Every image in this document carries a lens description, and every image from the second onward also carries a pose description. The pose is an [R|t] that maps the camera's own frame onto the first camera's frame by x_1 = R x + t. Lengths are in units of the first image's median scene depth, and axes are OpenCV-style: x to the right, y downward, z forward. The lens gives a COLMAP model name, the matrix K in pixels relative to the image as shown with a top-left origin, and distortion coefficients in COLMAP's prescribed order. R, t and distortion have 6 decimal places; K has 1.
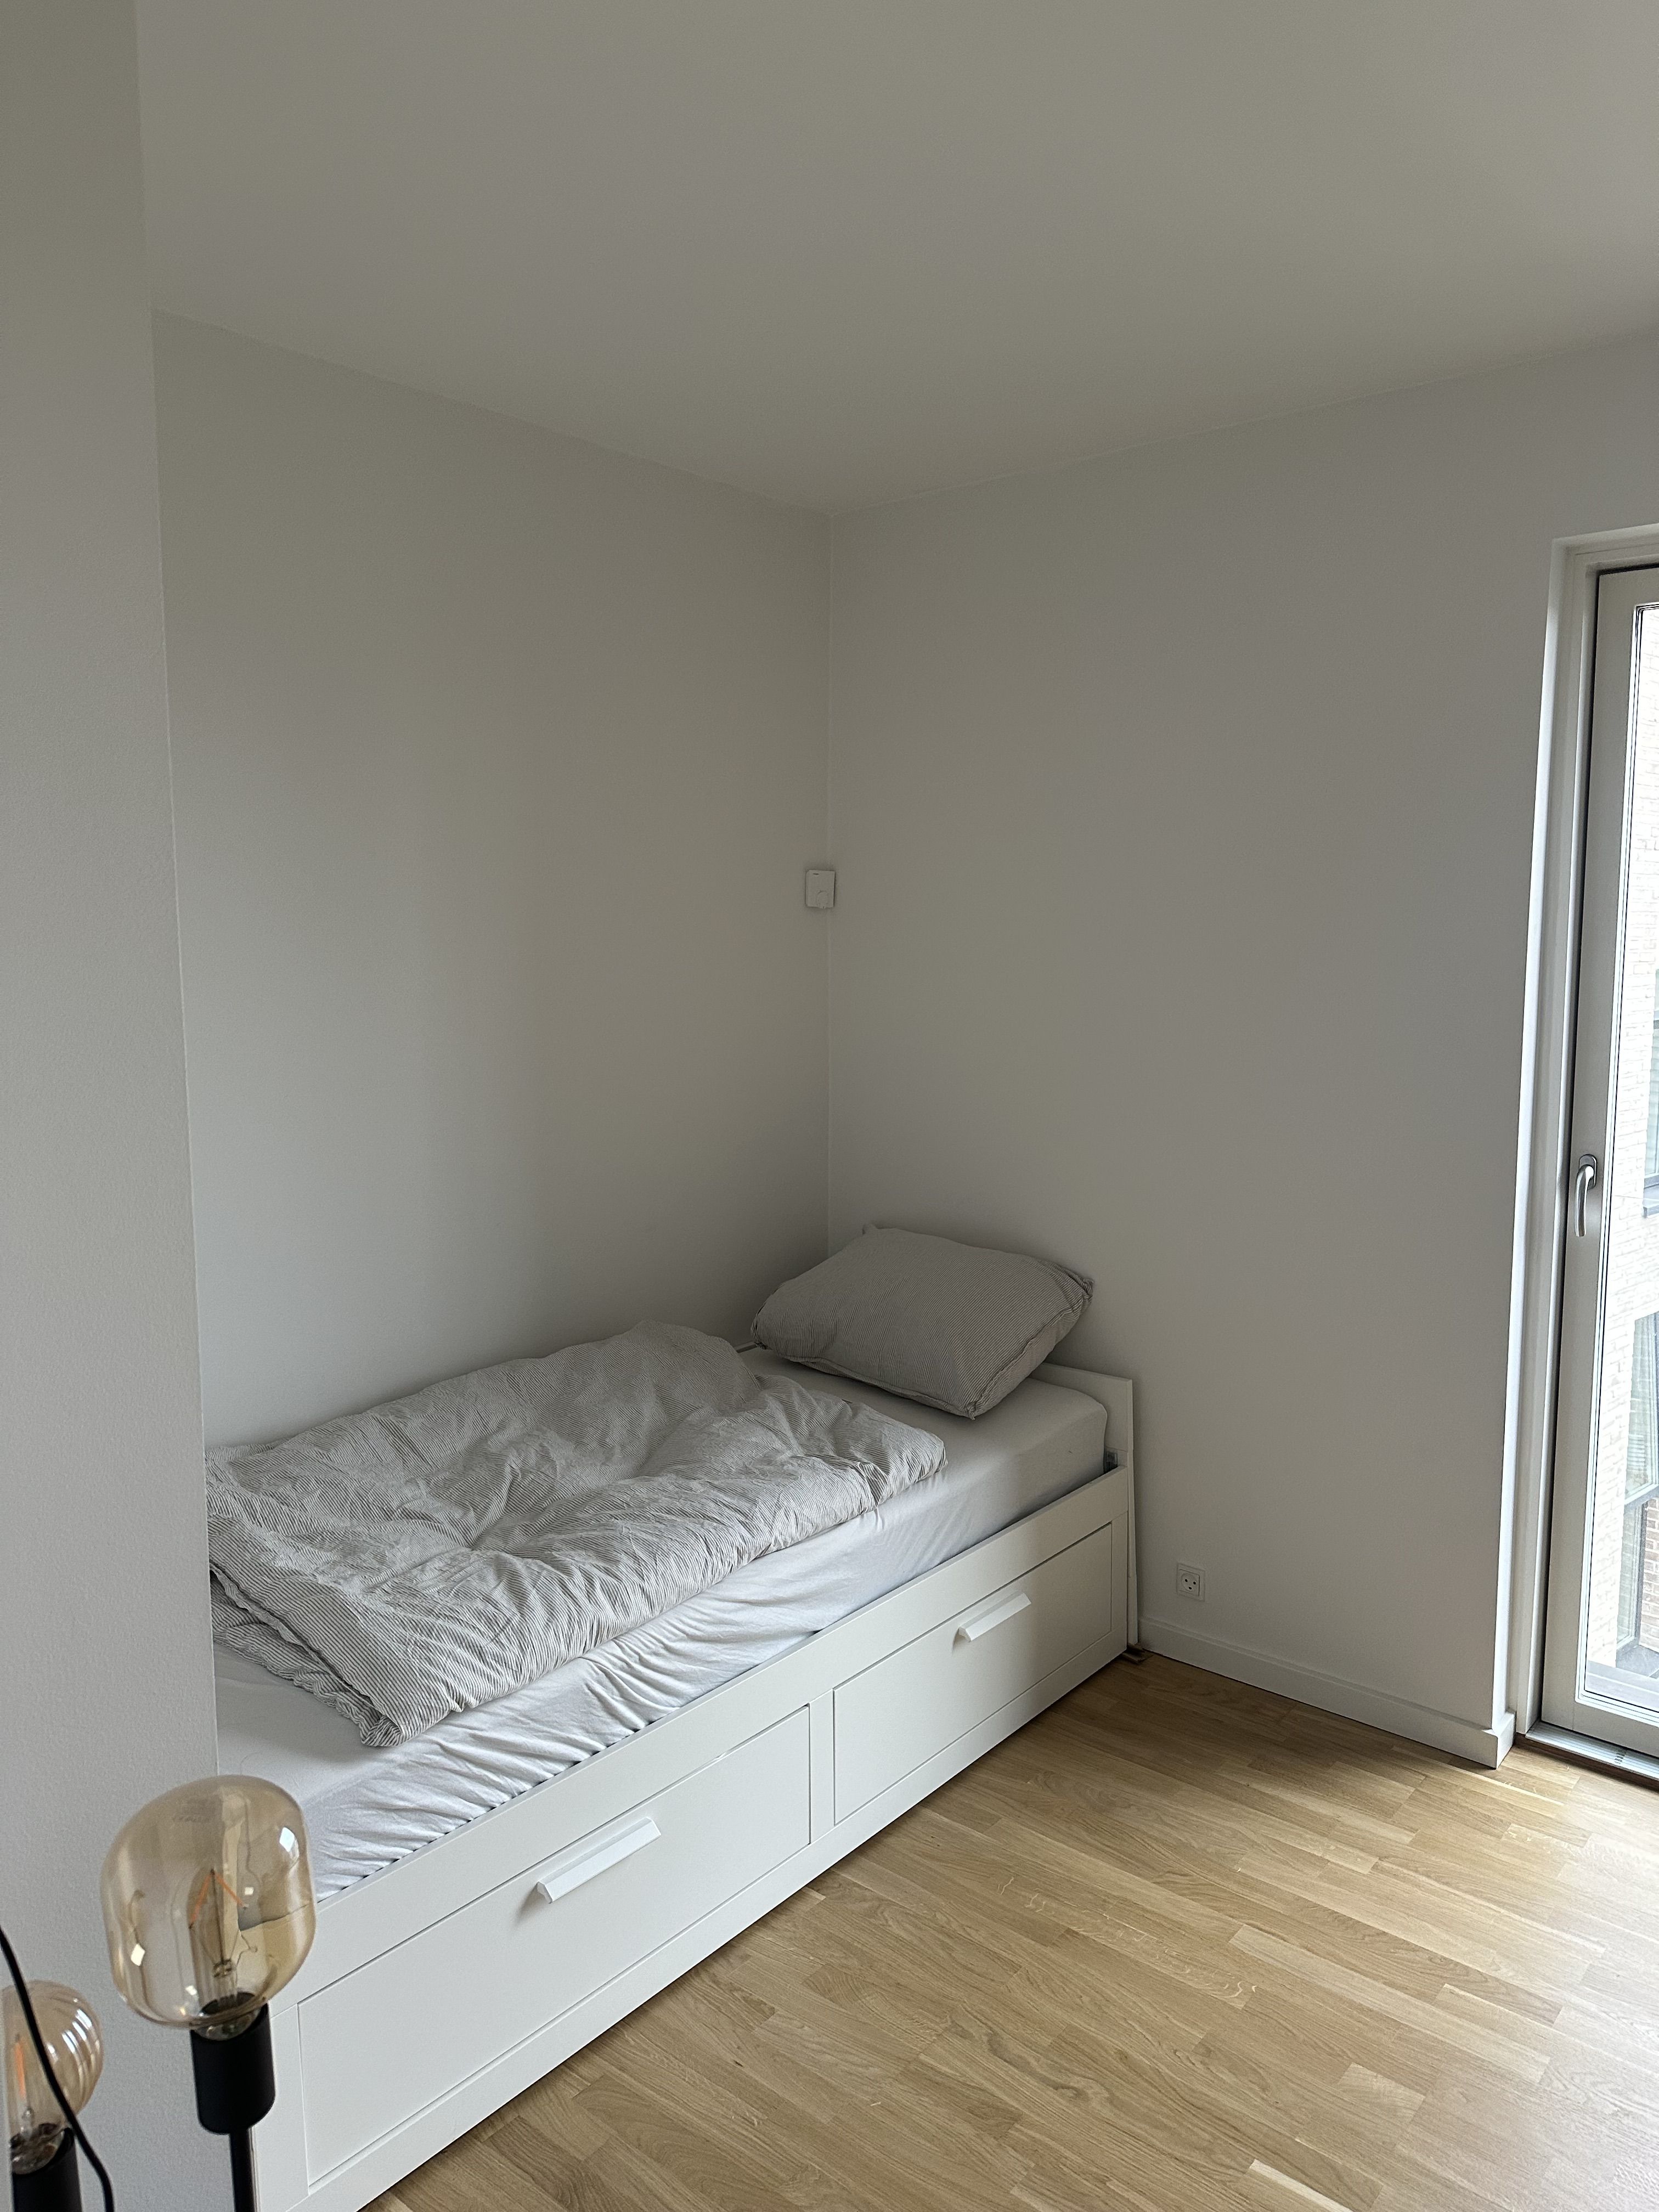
lens RADIAL K [[1557.0, 0, 833.0], [0, 1557.0, 1101.7], [0, 0, 1]] dist [-0.001373, -0.006781]
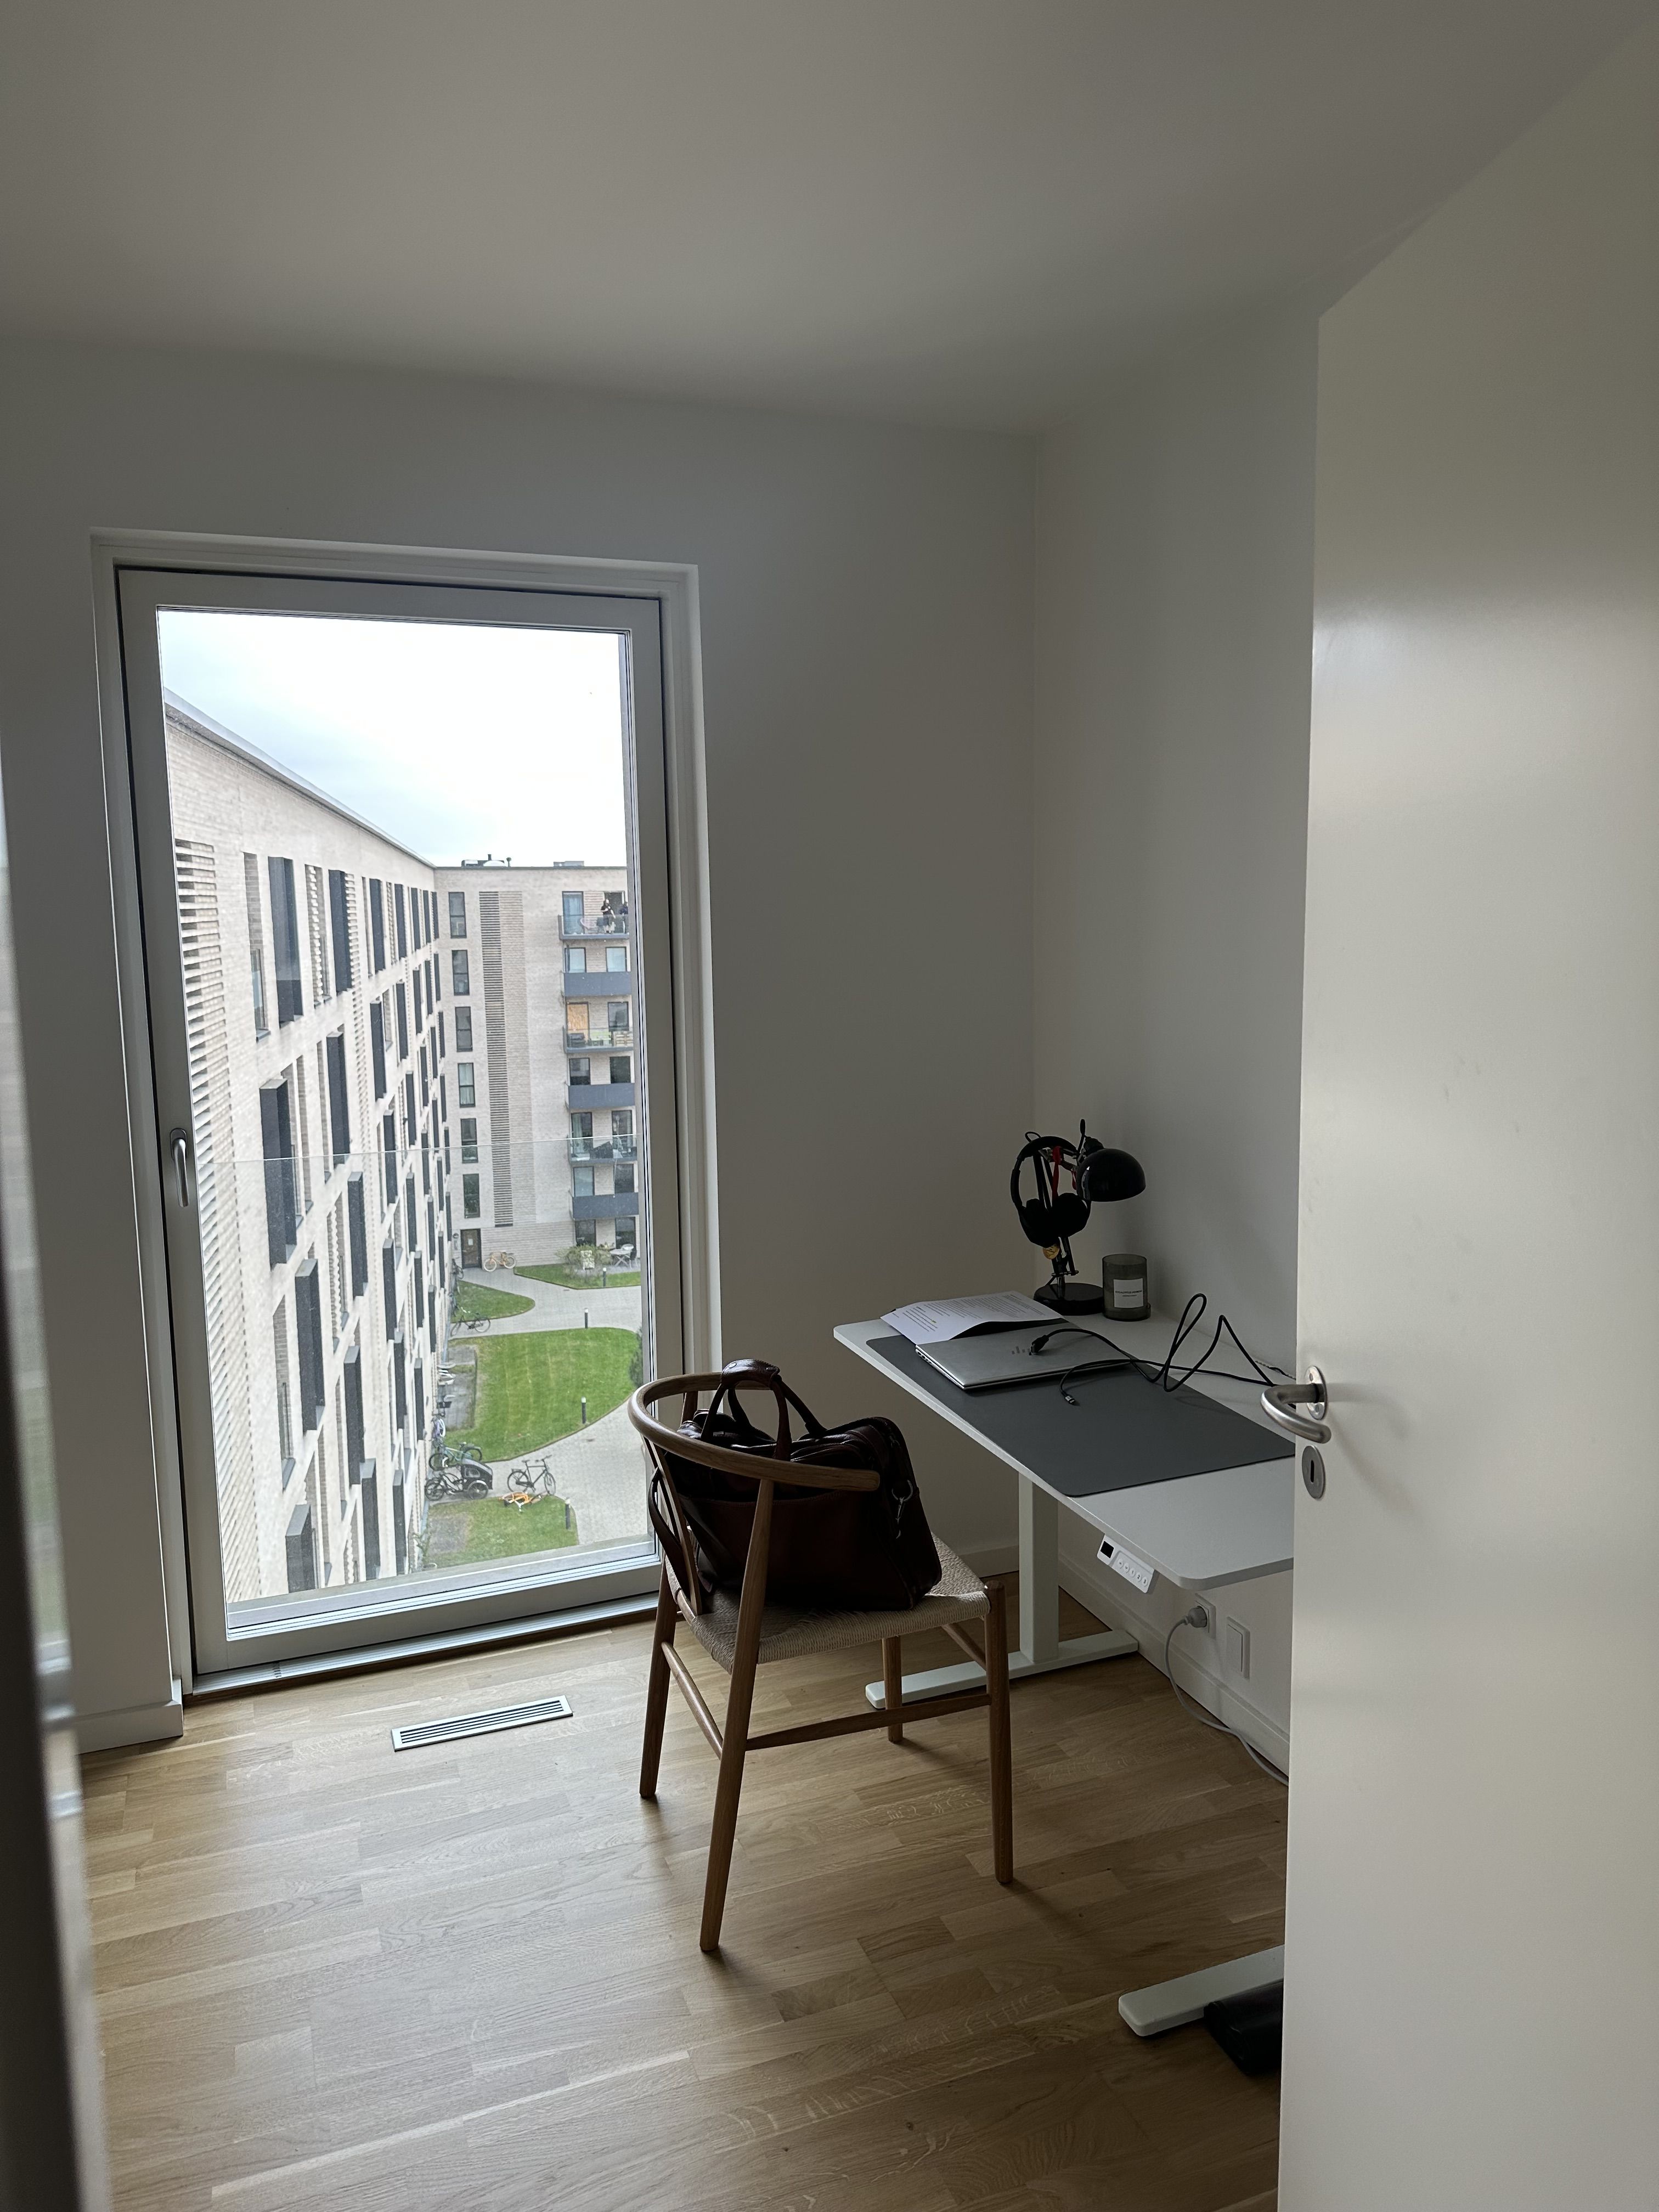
lens RADIAL K [[1557.0, 0, 837.1], [0, 1557.0, 1102.0], [0, 0, 1]] dist [-0.001373, -0.006781]
pose [[0.462074, -0.117432, 0.879032, -0.249560], [0.108025, 0.991266, 0.075641, -0.016649], [-0.880237, 0.060005, 0.470724, 0.125475]]
